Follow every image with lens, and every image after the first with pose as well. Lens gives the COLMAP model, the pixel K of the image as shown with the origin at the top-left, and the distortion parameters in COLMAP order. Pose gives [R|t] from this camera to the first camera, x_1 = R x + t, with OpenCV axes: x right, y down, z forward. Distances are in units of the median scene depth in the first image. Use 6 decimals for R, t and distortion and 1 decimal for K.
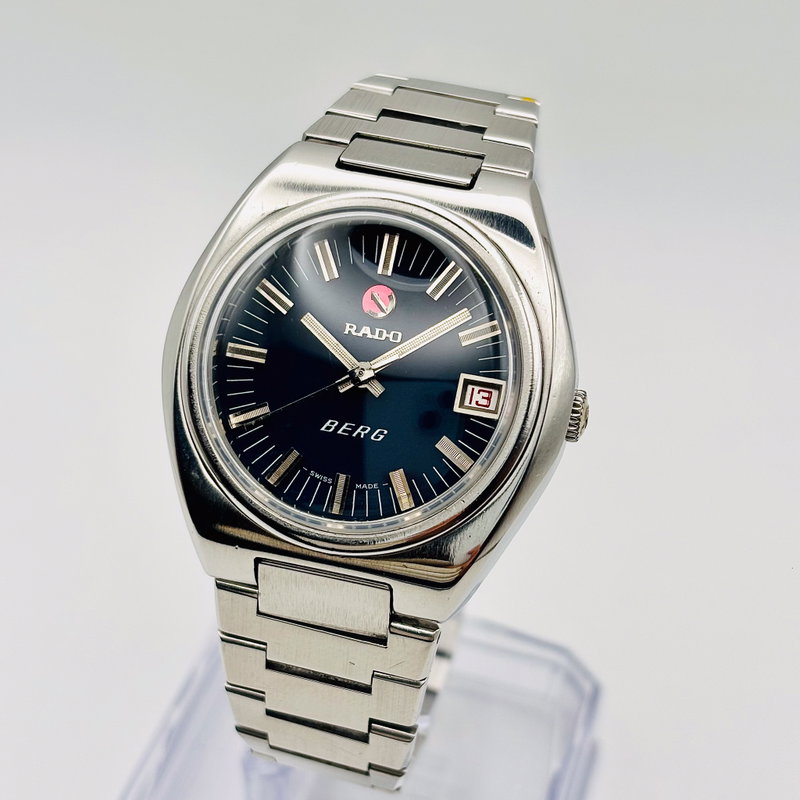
lens RADIAL K [[1664.1, 0, 383.6], [0, 1664.1, 399.9], [0, 0, 1]] dist [0.115293, 0.157477]
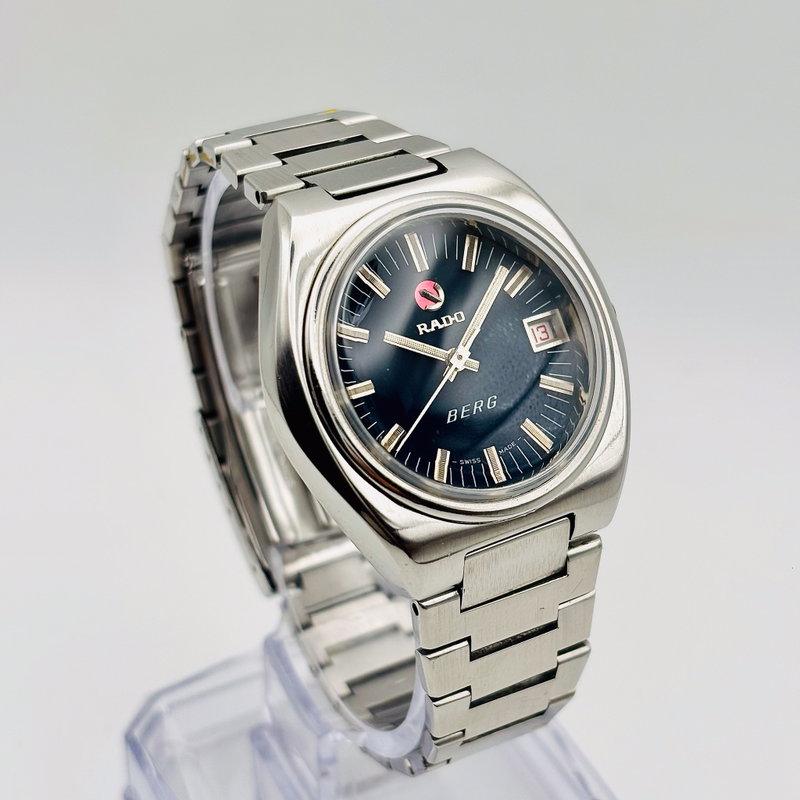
lens RADIAL K [[1697.6, 0, 382.1], [0, 1697.6, 398.3], [0, 0, 1]] dist [0.020463, 0.655431]
pose [[0.709439, -0.423785, 0.563118, -0.672701], [0.453843, 0.886002, 0.095007, -0.118437], [-0.539187, 0.188165, 0.820897, 0.125011]]
